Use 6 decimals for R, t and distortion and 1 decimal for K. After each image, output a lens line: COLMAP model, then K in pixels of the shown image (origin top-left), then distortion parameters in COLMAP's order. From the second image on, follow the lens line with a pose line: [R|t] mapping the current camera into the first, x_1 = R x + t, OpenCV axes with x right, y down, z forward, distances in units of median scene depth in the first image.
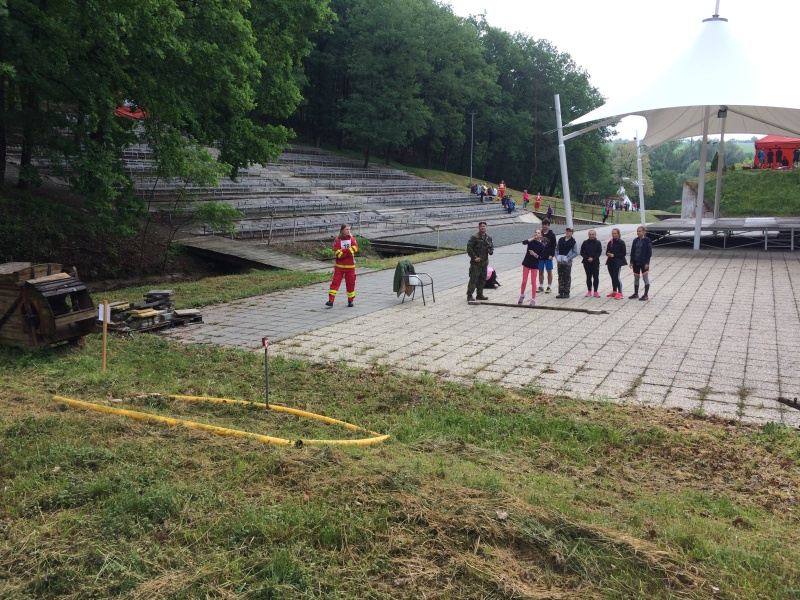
lens RADIAL K [[685.2, 0, 400.0], [0, 685.2, 296.9], [0, 0, 1]] dist [0.098263, -0.133591]
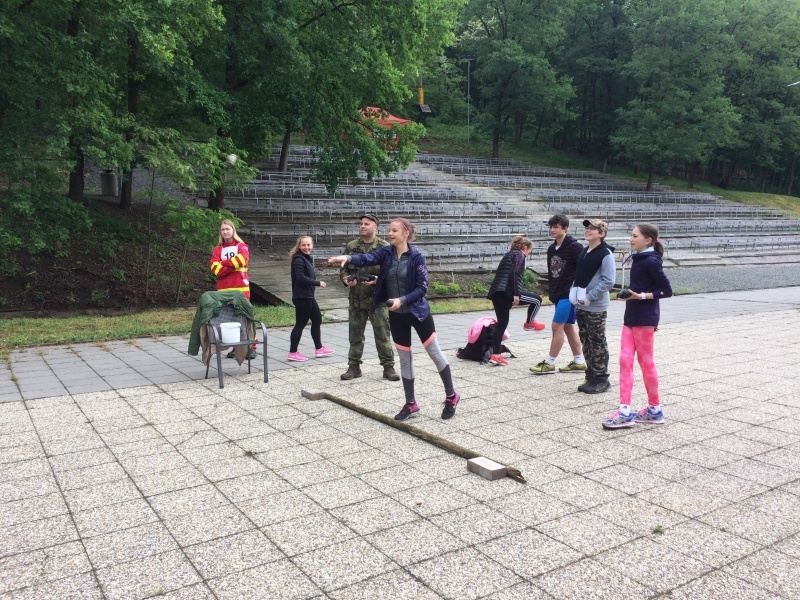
lens RADIAL K [[685.2, 0, 400.0], [0, 685.2, 296.9], [0, 0, 1]] dist [0.098263, -0.133591]
pose [[0.863526, 0.047447, -0.502067, 0.119388], [-0.079350, 0.995947, -0.042357, -0.007807], [0.498022, 0.076416, 0.863791, 0.179326]]
